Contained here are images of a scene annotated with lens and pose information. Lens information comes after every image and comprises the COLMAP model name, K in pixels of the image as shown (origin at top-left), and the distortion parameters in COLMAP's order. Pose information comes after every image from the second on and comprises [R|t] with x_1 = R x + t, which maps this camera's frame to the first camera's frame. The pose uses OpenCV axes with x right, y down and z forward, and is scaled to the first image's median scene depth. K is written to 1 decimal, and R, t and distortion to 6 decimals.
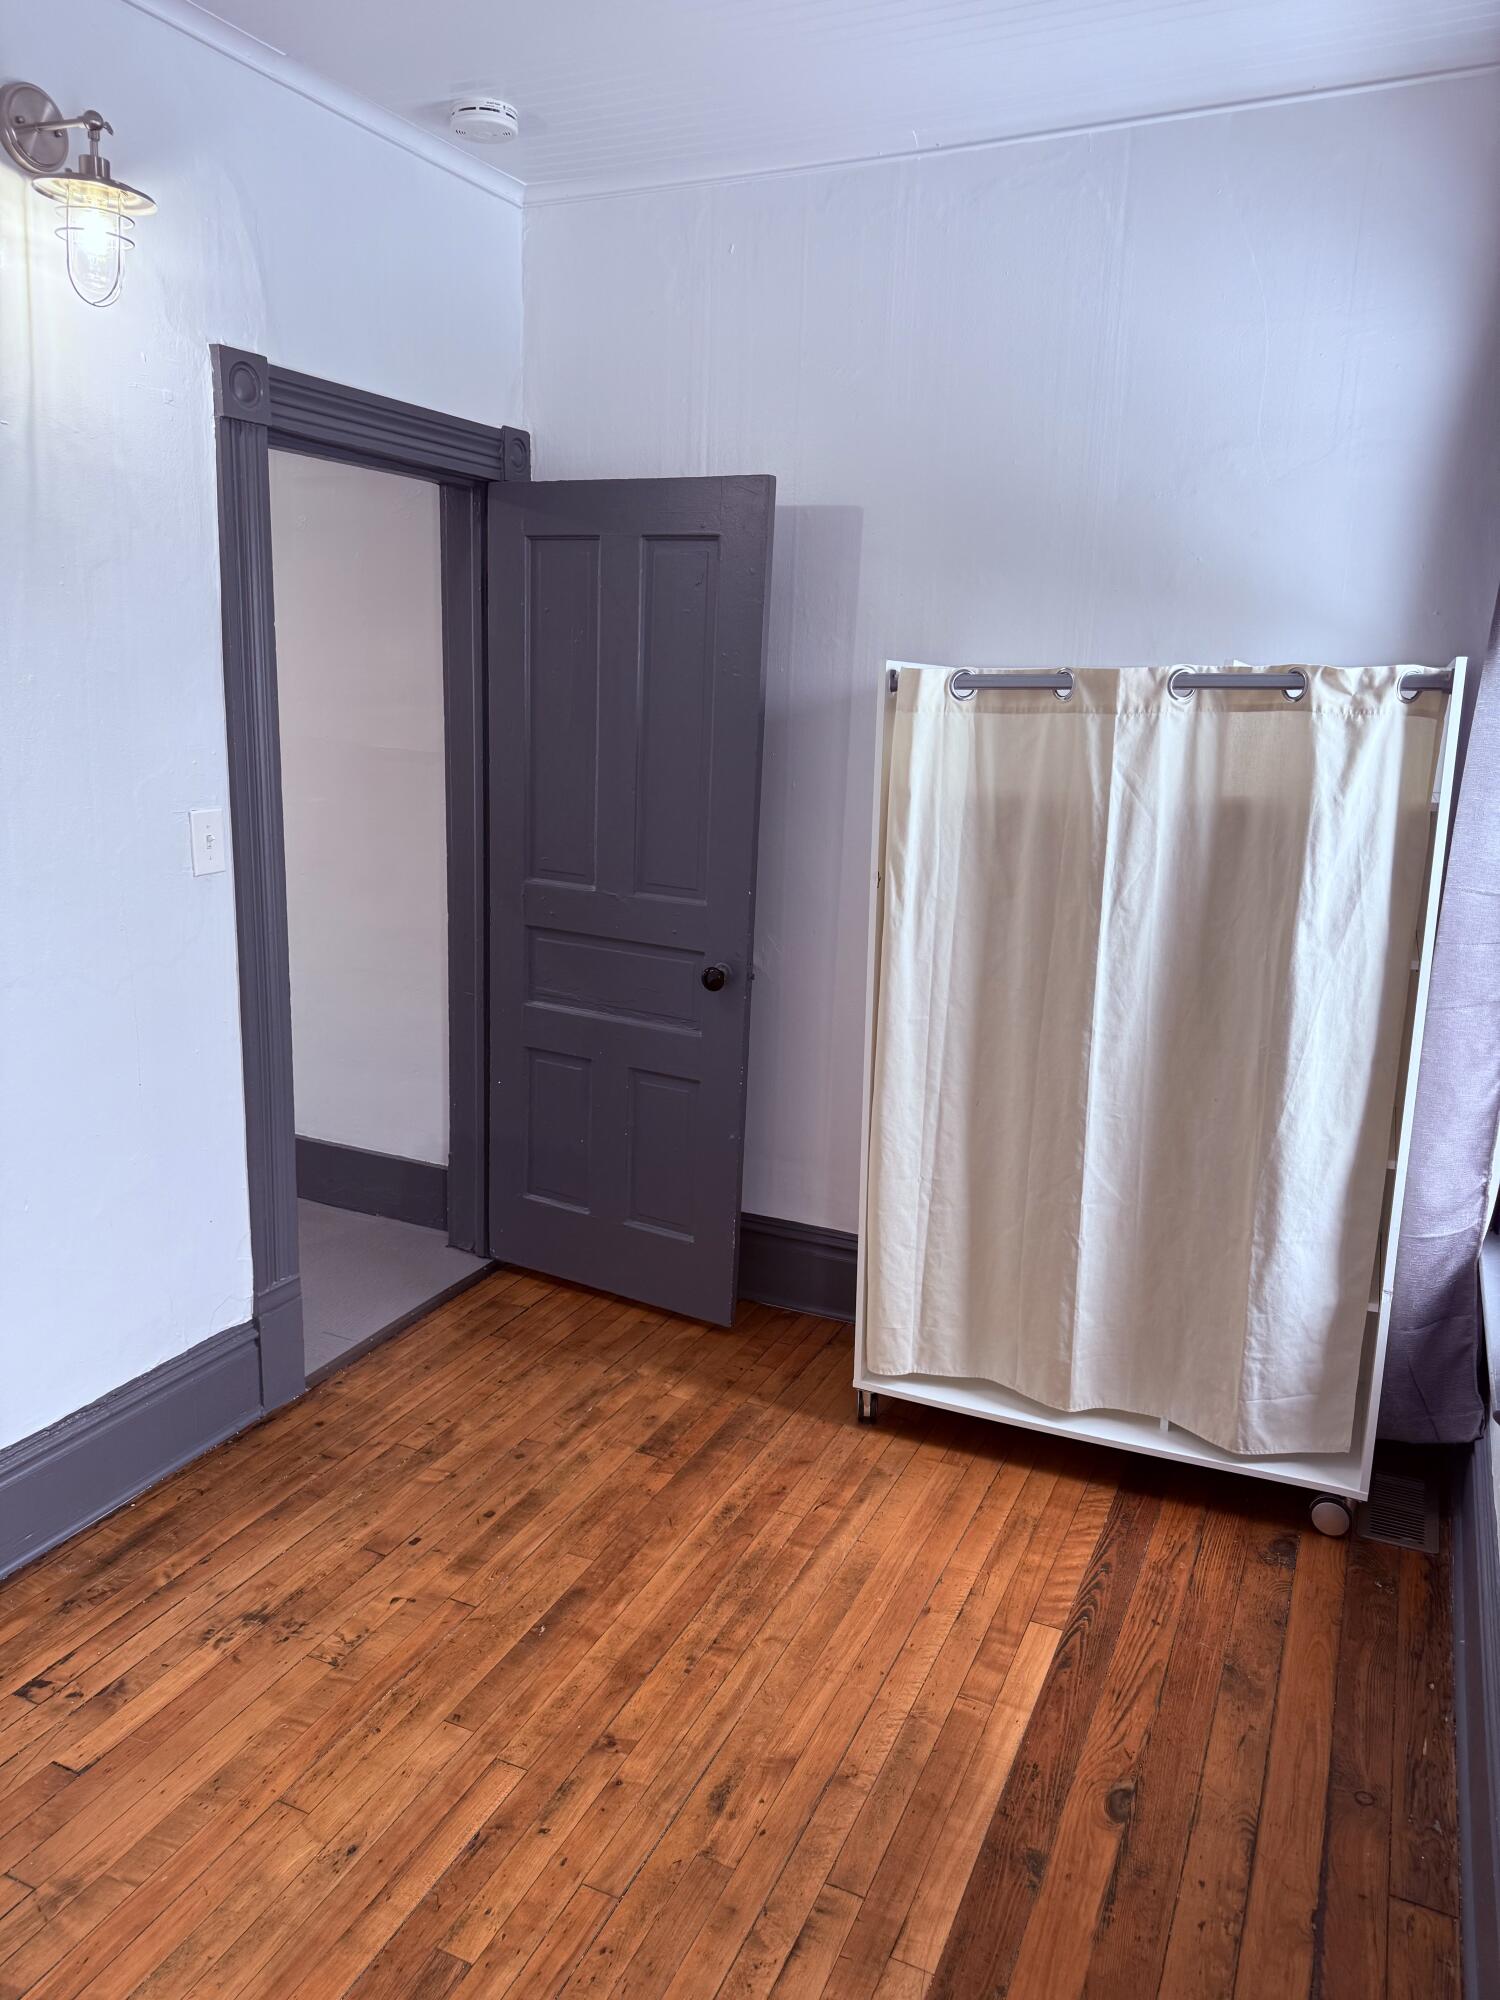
lens RADIAL K [[1375.3, 0, 750.0], [0, 1375.3, 1000.0], [0, 0, 1]] dist [-0.007801, -0.002278]
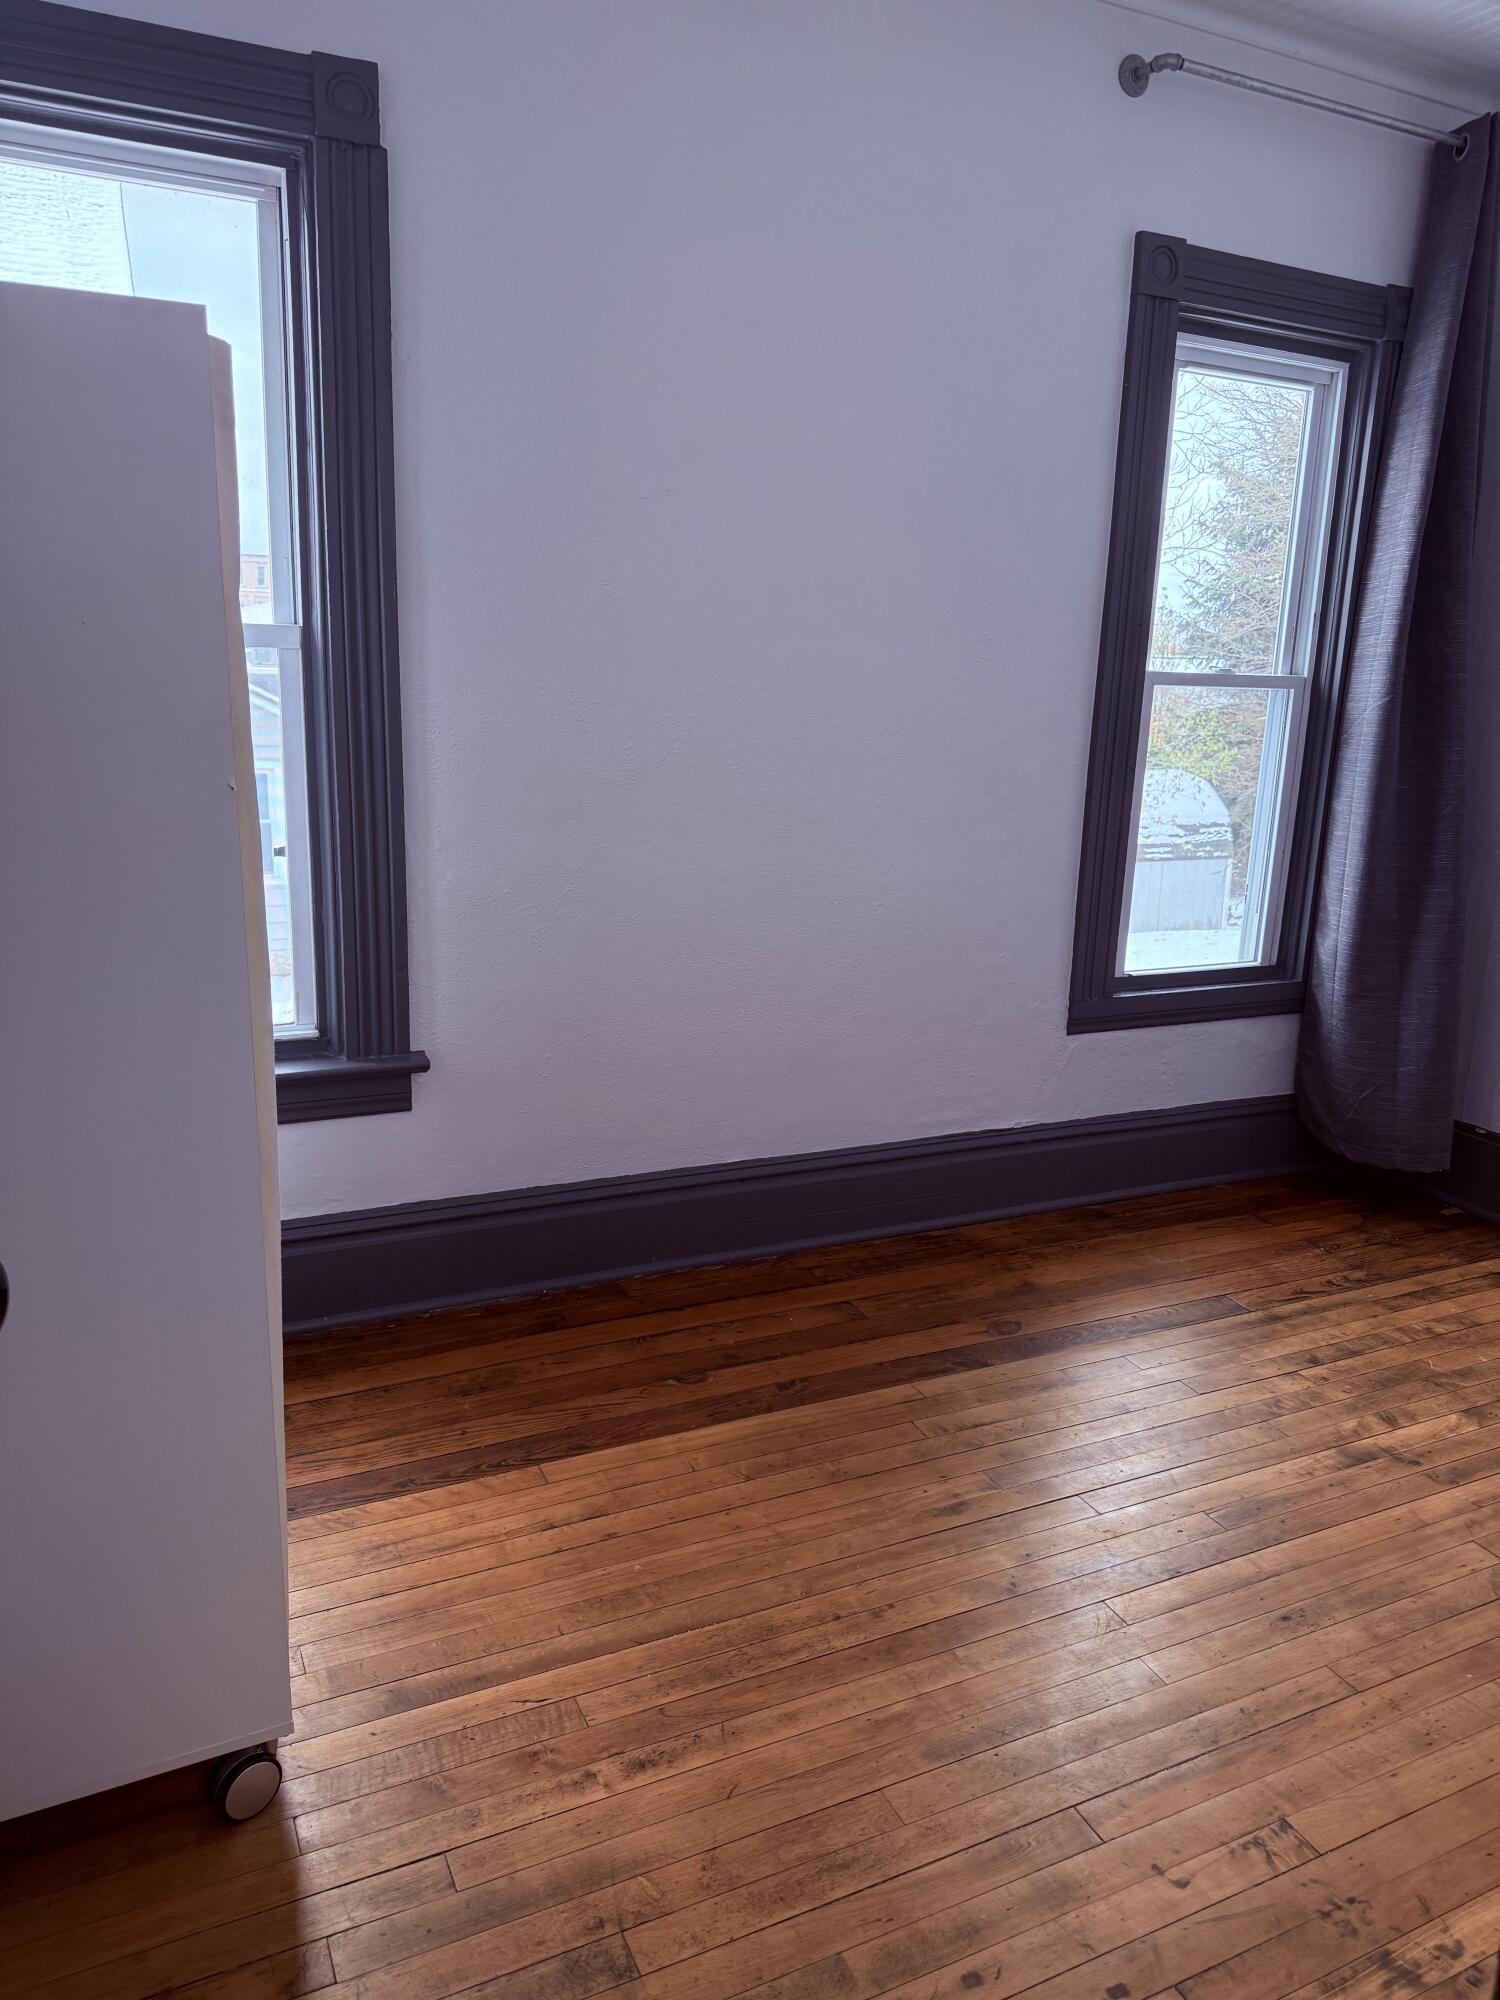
lens RADIAL K [[1375.3, 0, 750.0], [0, 1375.3, 1000.0], [0, 0, 1]] dist [-0.007801, -0.002278]
pose [[-0.756816, -0.219726, 0.615590, -0.442047], [0.088581, 0.898636, 0.429658, -0.259912], [-0.647598, 0.379701, -0.660638, 1.506049]]
